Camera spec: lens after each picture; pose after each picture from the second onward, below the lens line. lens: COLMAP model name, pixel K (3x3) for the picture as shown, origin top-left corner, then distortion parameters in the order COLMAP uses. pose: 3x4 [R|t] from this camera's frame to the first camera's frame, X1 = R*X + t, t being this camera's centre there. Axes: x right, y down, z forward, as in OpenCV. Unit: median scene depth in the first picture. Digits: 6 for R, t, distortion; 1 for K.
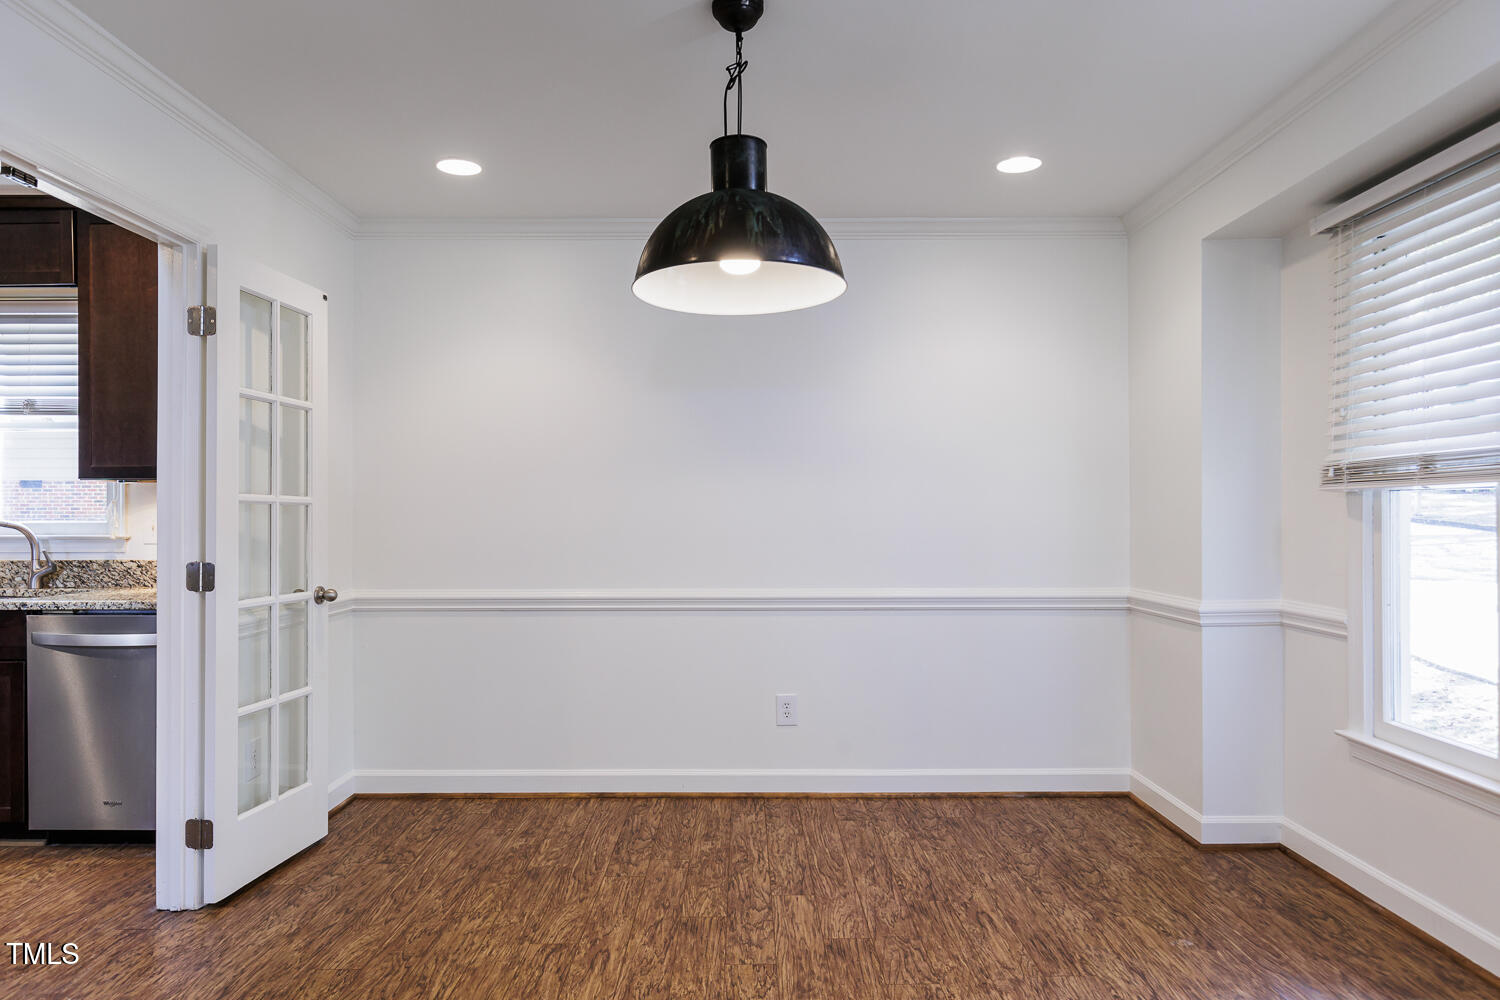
lens RADIAL K [[889.0, 0, 744.3], [0, 889.0, 507.2], [0, 0, 1]] dist [0.003497, 0.000245]
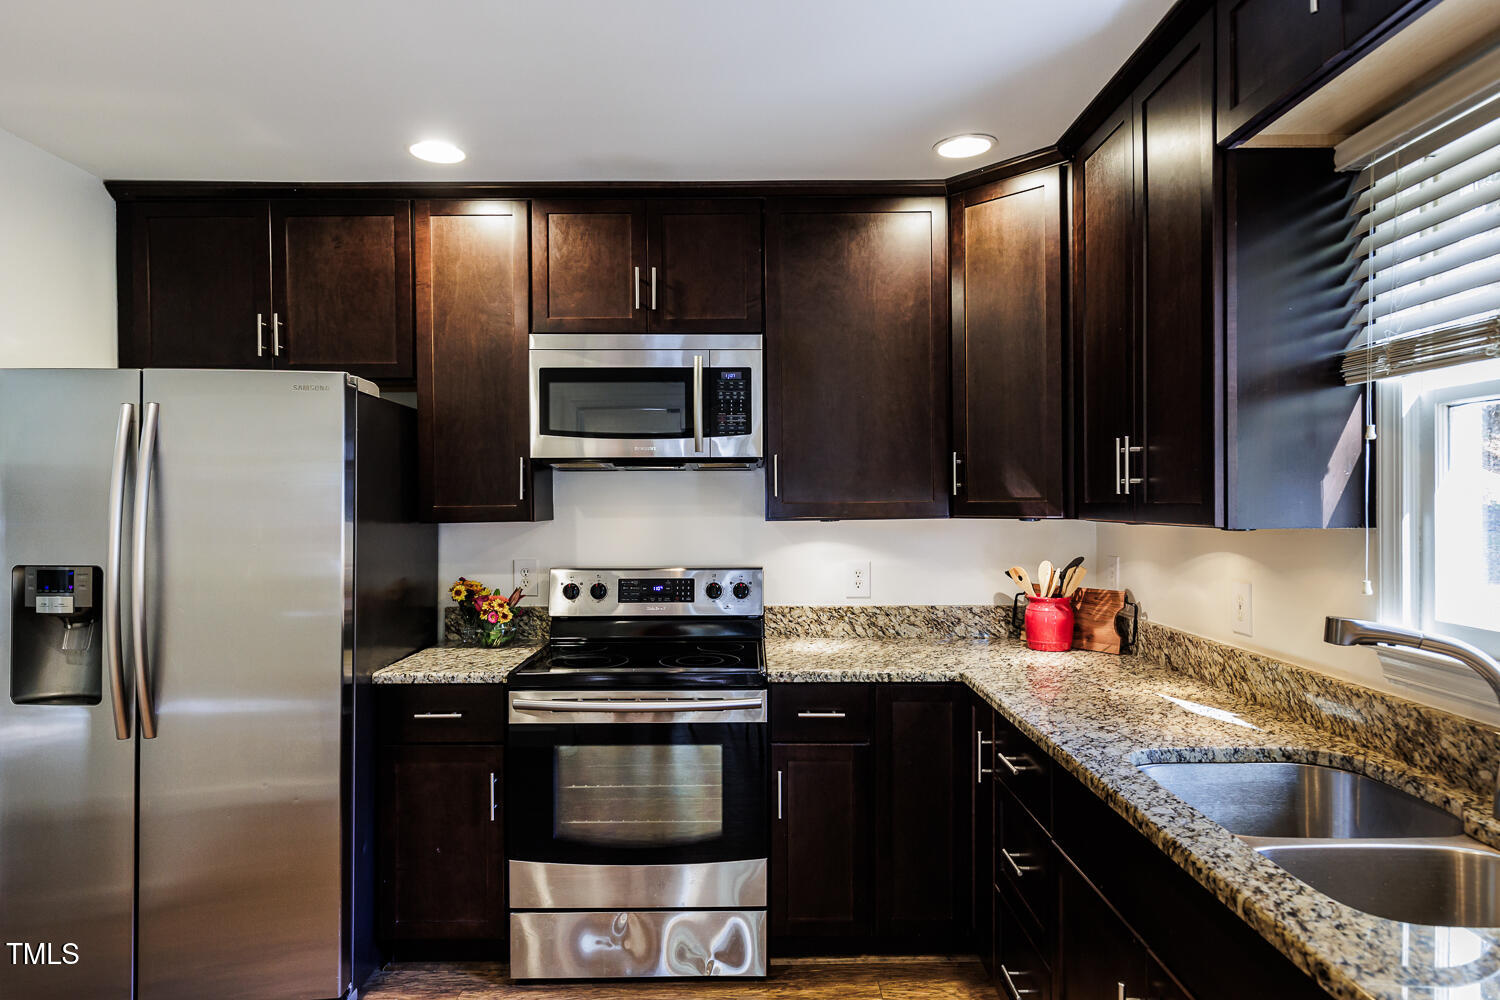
lens RADIAL K [[889.0, 0, 755.7], [0, 889.0, 504.2], [0, 0, 1]] dist [0.003497, 0.000245]
pose [[0.009843, 0.009980, -0.999902, -0.527256], [0.010968, 0.999889, 0.010088, -0.059092], [0.999891, -0.011066, 0.009732, 0.839607]]
